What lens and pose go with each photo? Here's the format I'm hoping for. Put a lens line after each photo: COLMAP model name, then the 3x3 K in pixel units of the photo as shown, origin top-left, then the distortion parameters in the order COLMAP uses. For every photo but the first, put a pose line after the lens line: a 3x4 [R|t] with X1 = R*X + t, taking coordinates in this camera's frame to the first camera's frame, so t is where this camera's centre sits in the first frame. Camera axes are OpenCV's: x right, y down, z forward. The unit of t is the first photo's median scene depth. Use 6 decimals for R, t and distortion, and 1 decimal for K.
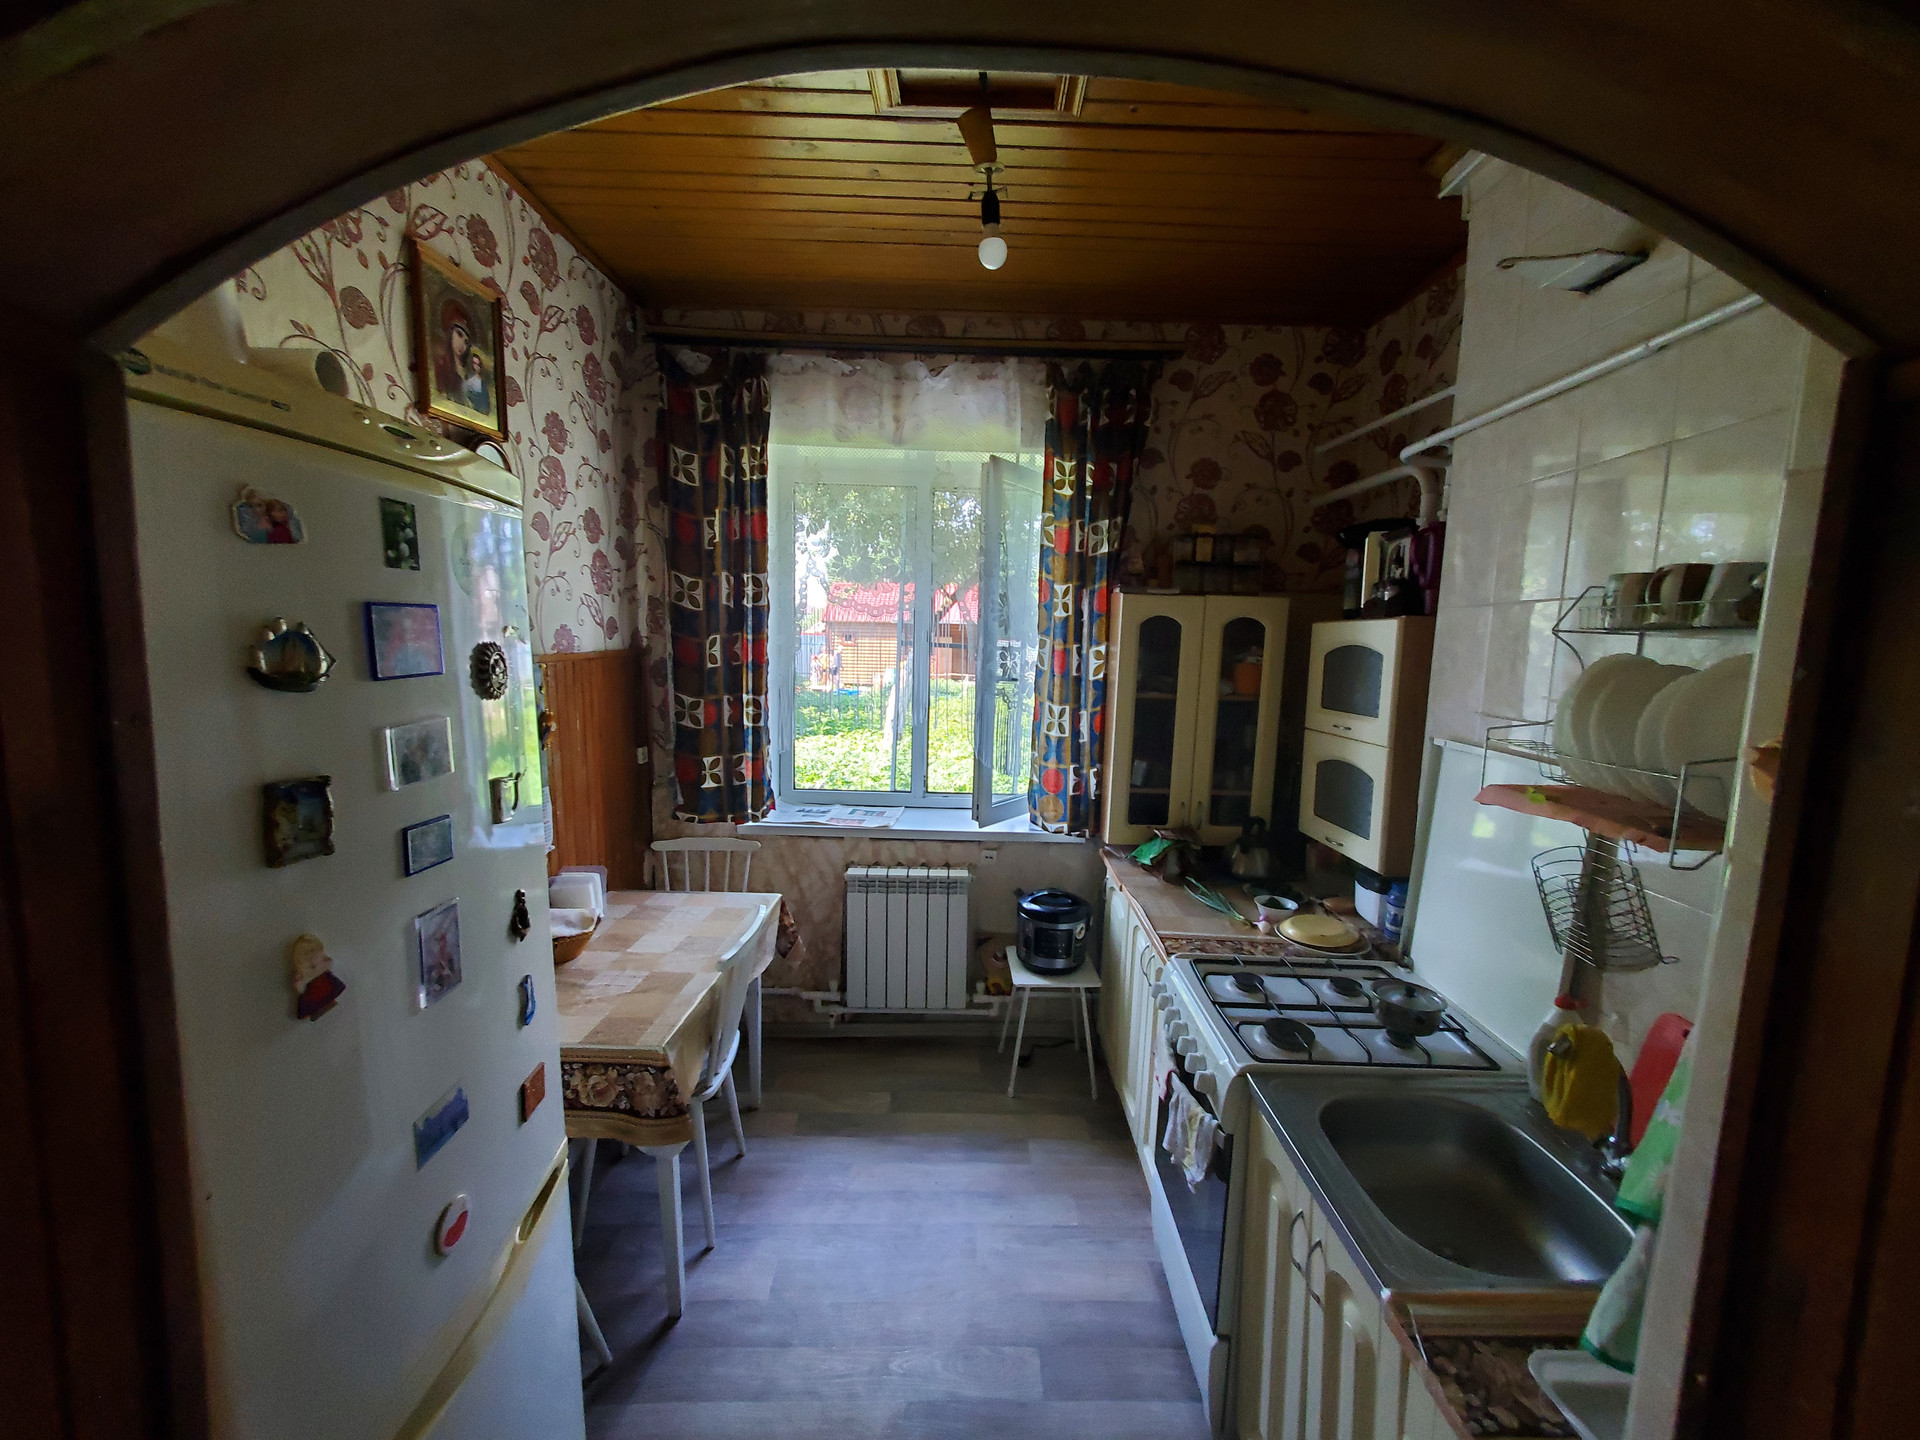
lens RADIAL K [[755.7, 0, 969.8], [0, 755.7, 726.1], [0, 0, 1]] dist [0.005344, -0.000304]
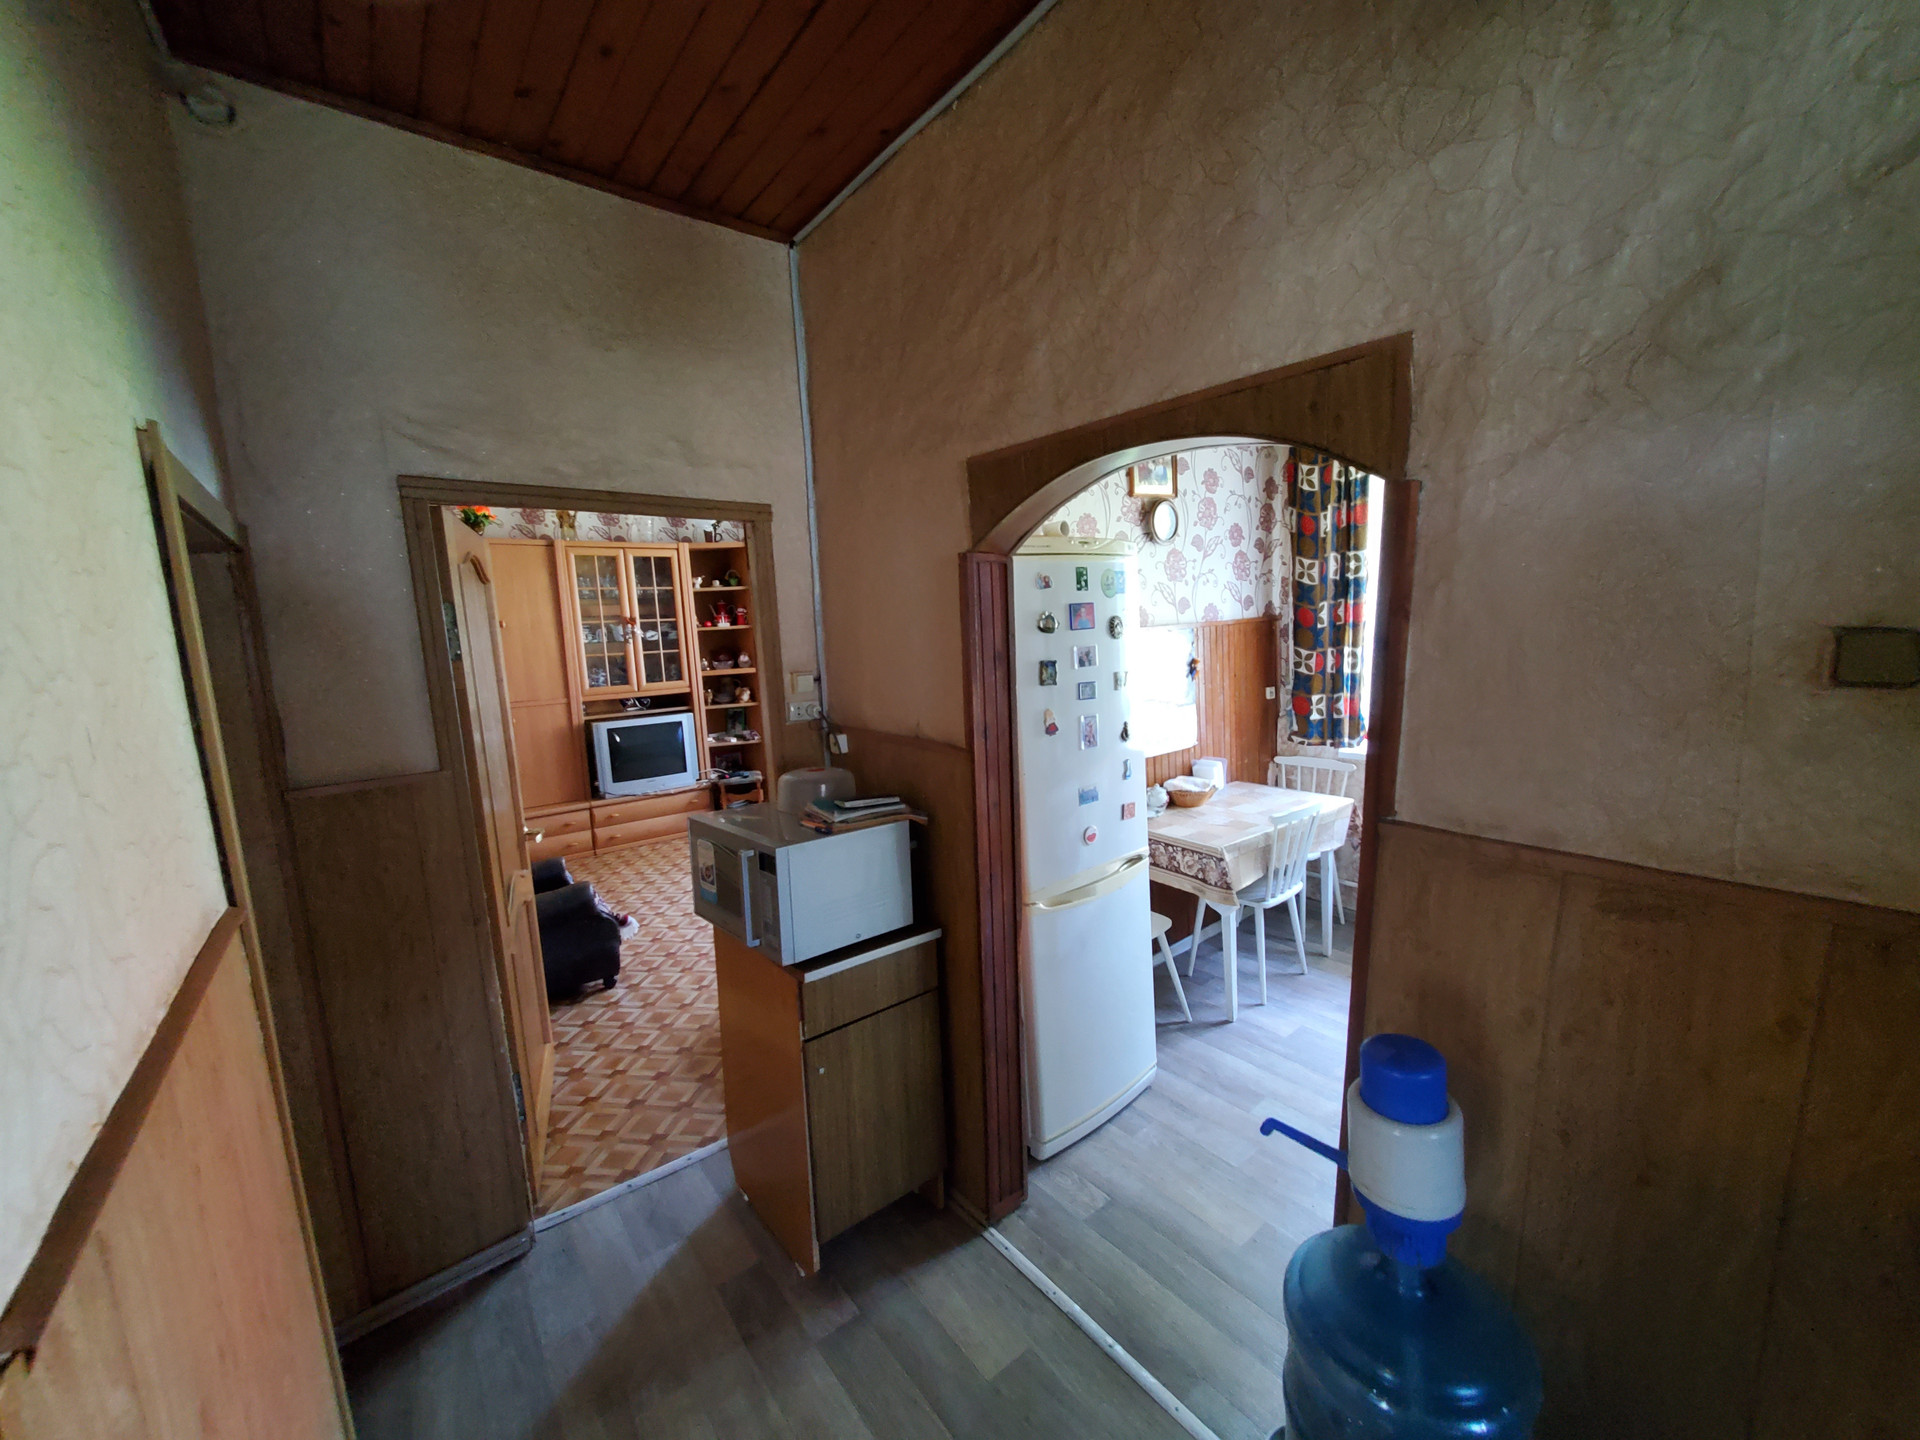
lens RADIAL K [[755.7, 0, 969.8], [0, 755.7, 726.1], [0, 0, 1]] dist [0.005344, -0.000304]
pose [[0.604124, 0.059829, -0.794642, 0.354473], [-0.030636, 0.998184, 0.051862, 0.045511], [0.796302, -0.006986, 0.604859, -0.291317]]
